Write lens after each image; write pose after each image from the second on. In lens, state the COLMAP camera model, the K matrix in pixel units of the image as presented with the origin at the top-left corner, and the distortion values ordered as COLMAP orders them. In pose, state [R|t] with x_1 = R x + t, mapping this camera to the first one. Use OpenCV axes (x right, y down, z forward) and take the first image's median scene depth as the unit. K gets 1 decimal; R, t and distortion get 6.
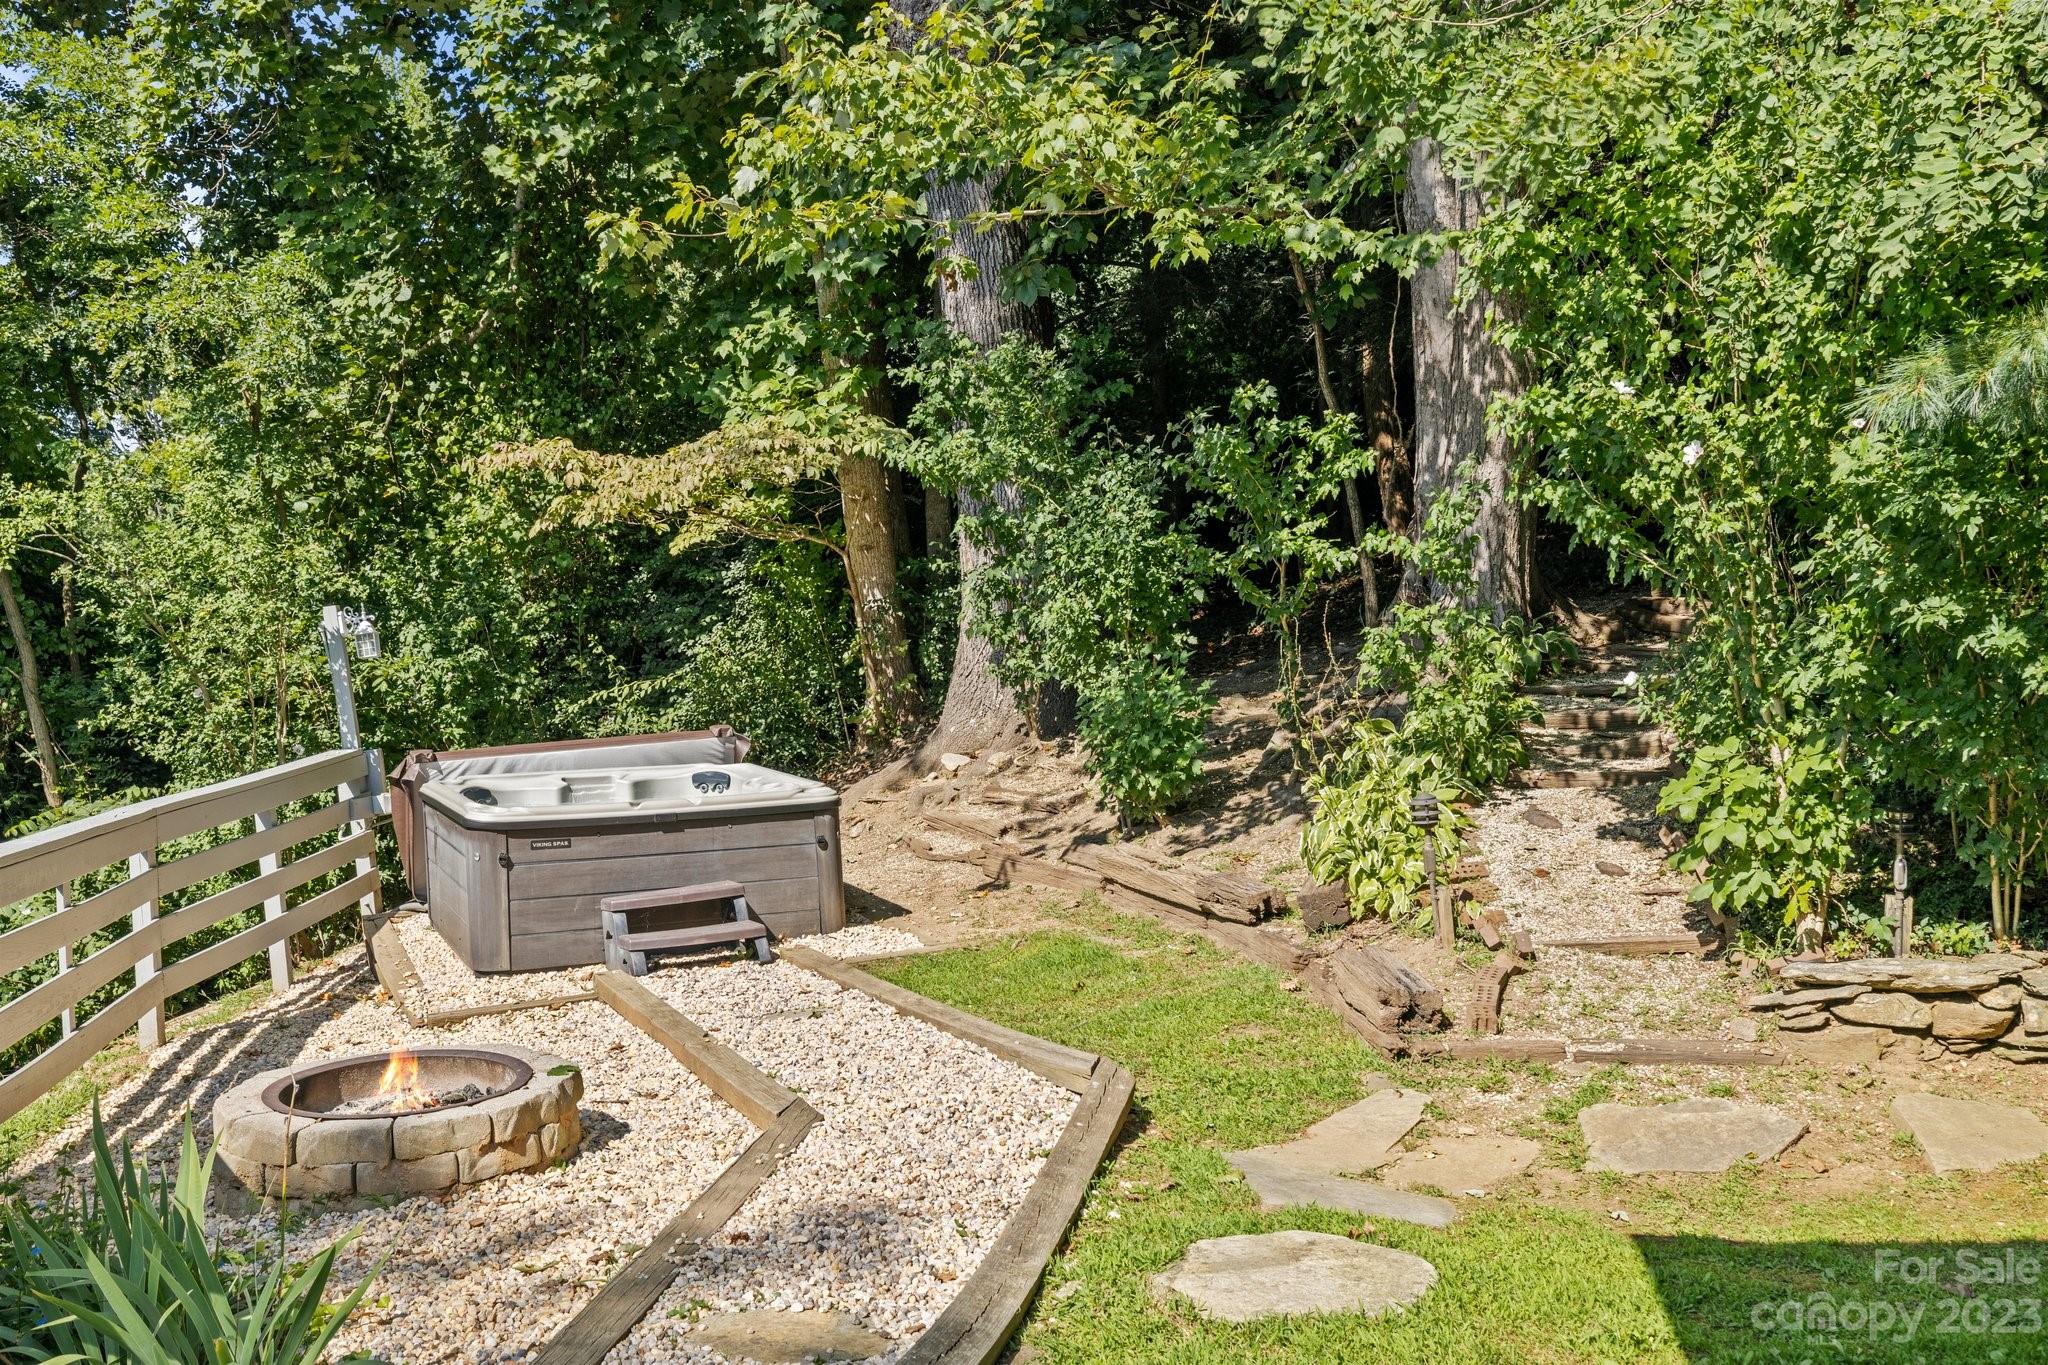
lens RADIAL K [[2032.3, 0, 1022.9], [0, 2032.3, 681.0], [0, 0, 1]] dist [0.011508, 0.000000]
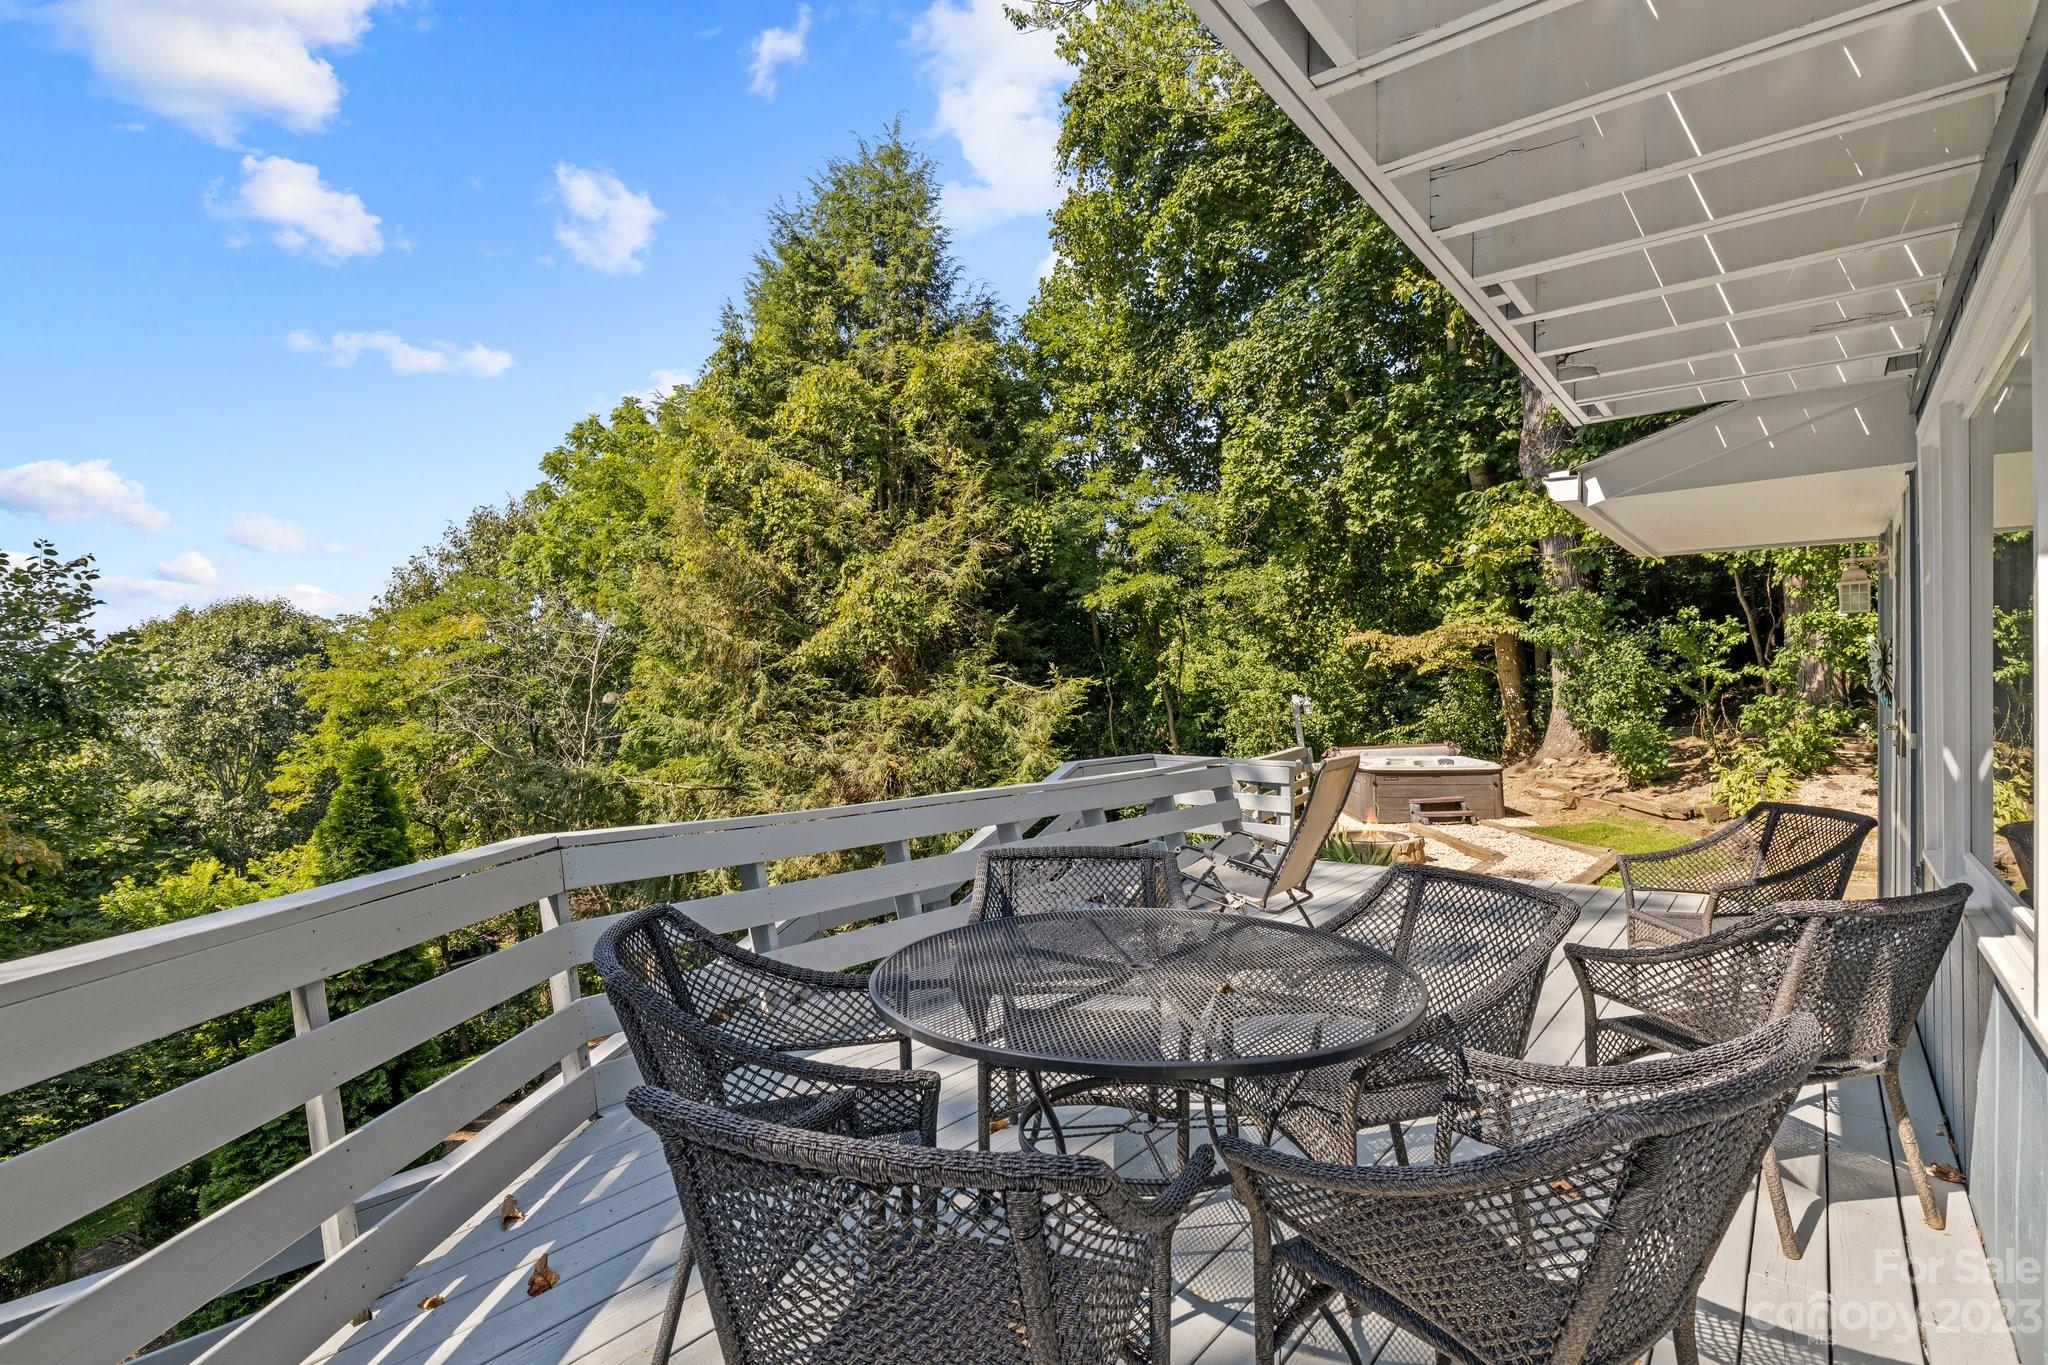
lens RADIAL K [[973.0, 0, 1026.9], [0, 973.0, 682.2], [0, 0, 1]] dist [0.000606, 0.000779]
pose [[0.867431, -0.001670, -0.497555, 0.002395], [-0.023657, 0.998725, -0.044595, 0.014074], [0.496996, 0.050454, 0.866285, -0.334780]]
